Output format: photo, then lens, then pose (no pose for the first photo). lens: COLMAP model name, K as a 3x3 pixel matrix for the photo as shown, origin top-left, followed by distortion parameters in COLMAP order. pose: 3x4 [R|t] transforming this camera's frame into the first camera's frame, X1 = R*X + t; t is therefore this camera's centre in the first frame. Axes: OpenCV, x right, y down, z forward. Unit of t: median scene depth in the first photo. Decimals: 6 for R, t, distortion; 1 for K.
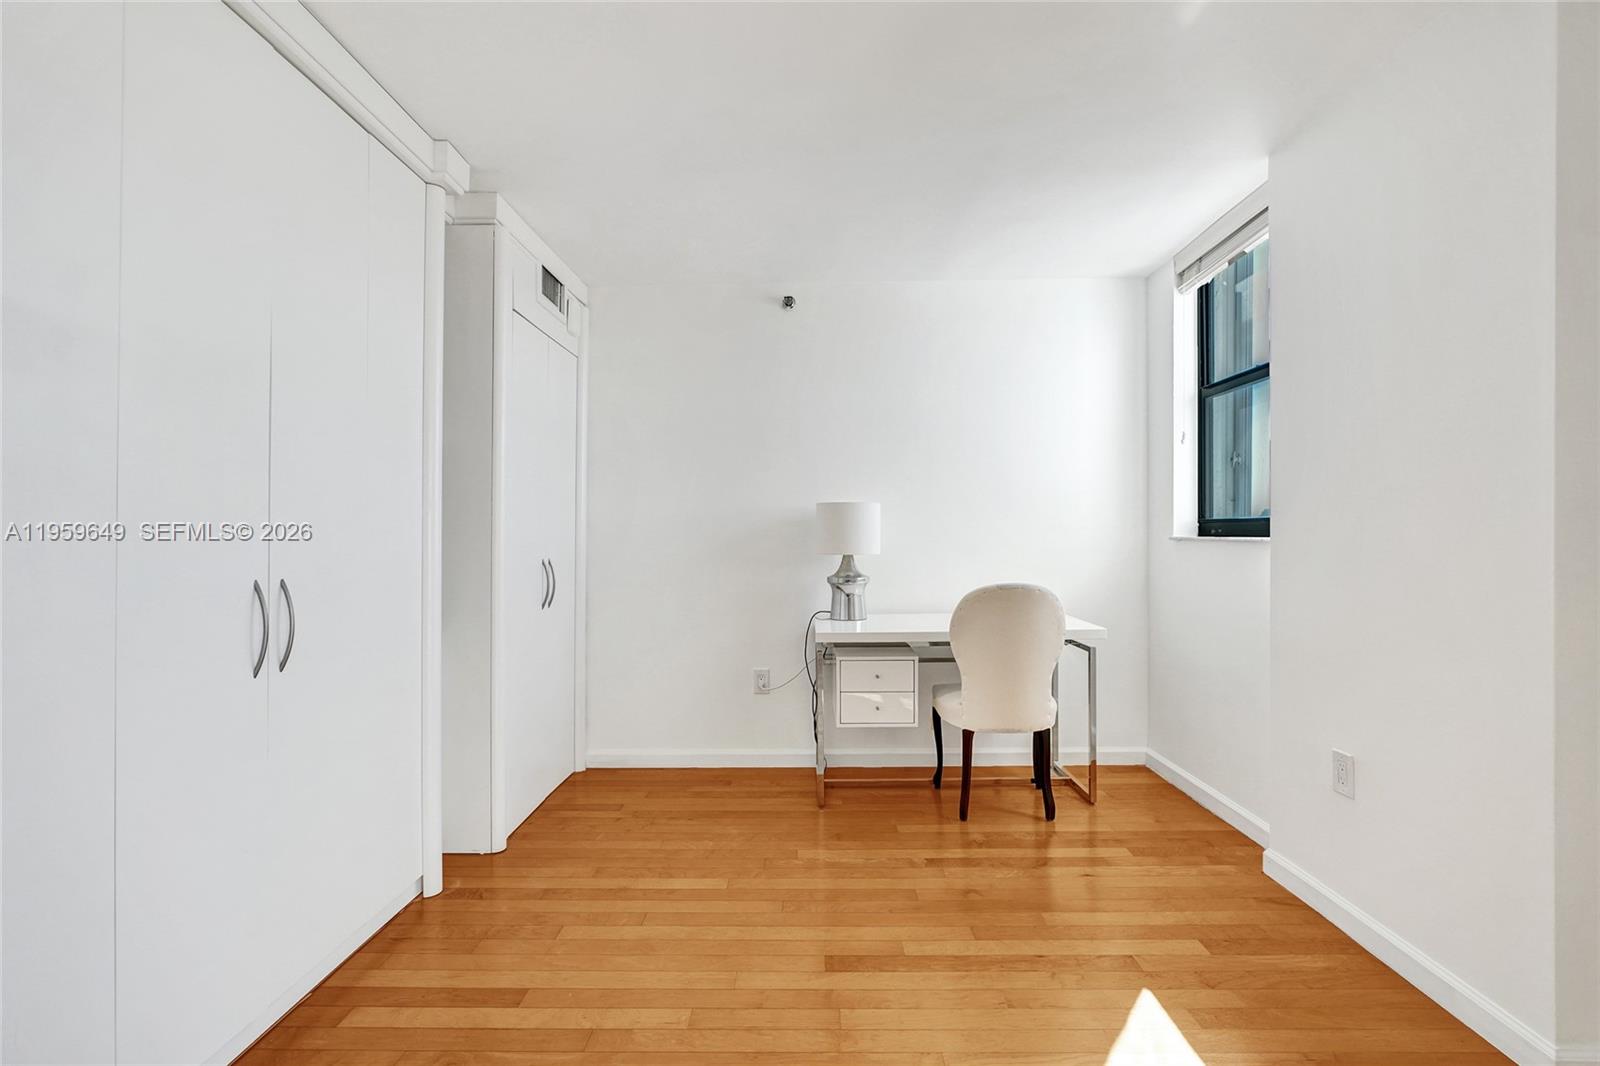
lens RADIAL K [[740.3, 0, 776.5], [0, 740.3, 534.7], [0, 0, 1]] dist [-0.006307, 0.004161]
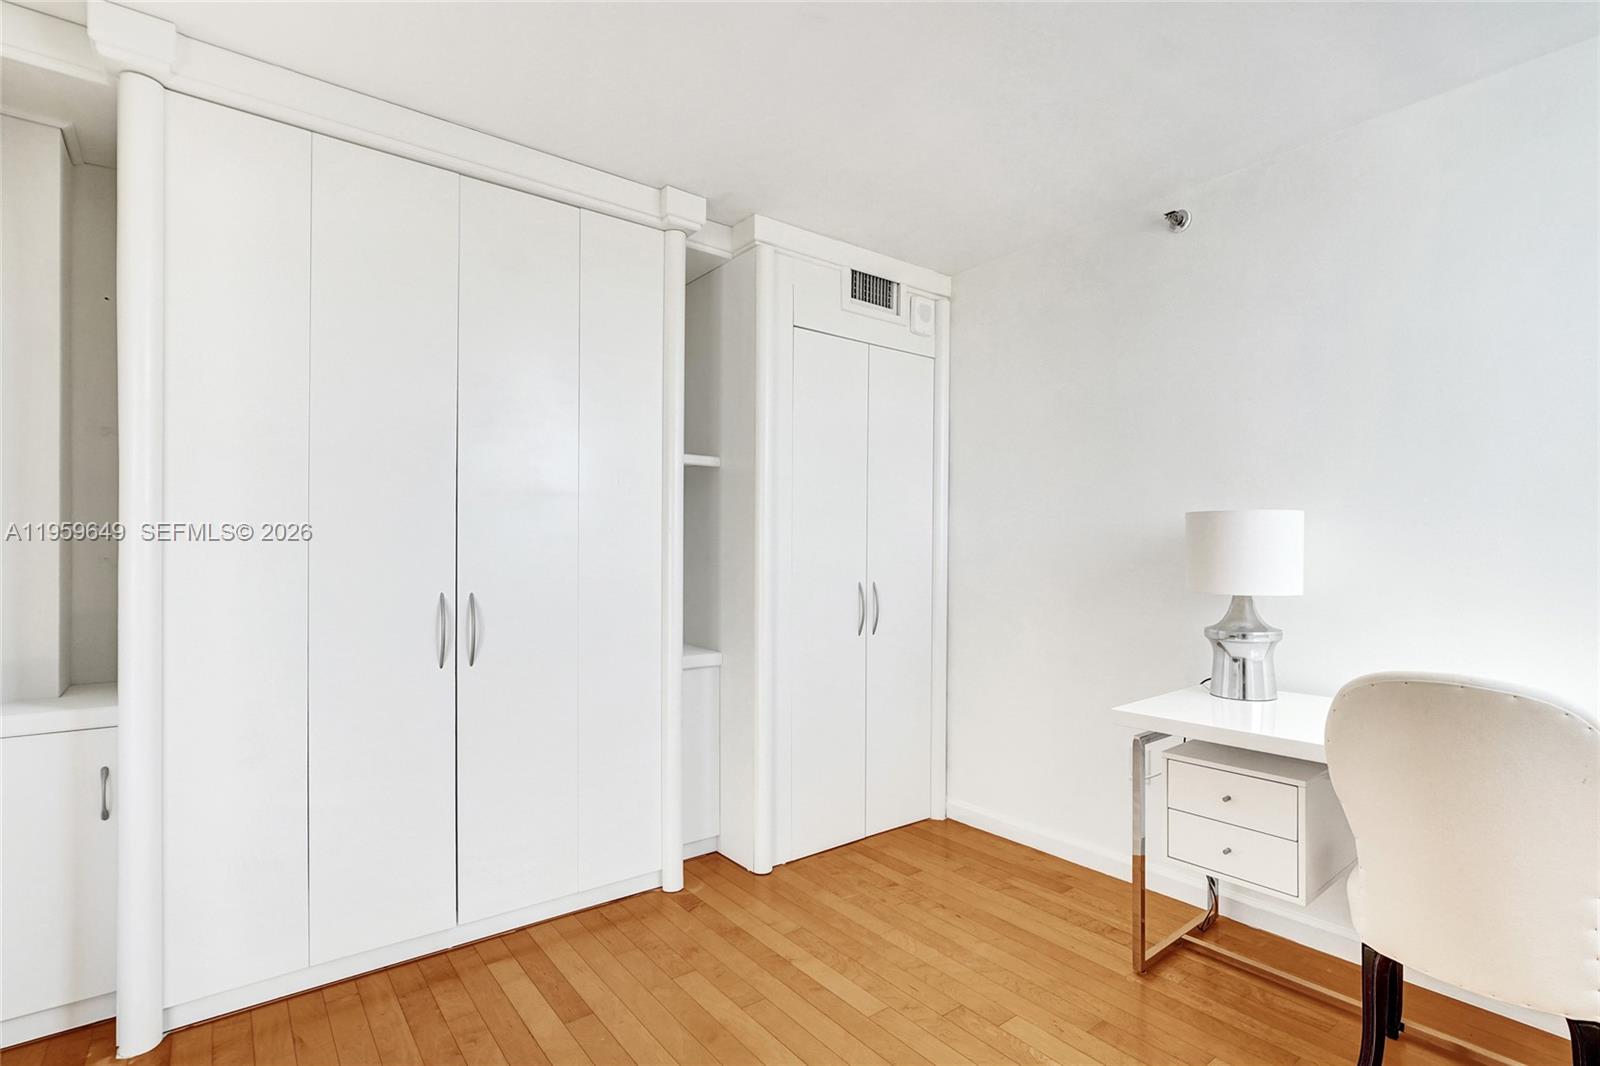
lens RADIAL K [[740.3, 0, 782.8], [0, 740.3, 545.7], [0, 0, 1]] dist [-0.006307, 0.004161]
pose [[0.650975, 0.008181, -0.759055, 0.337782], [-0.006490, 0.999965, 0.005212, -0.015966], [0.759072, 0.001533, 0.651005, 0.314304]]
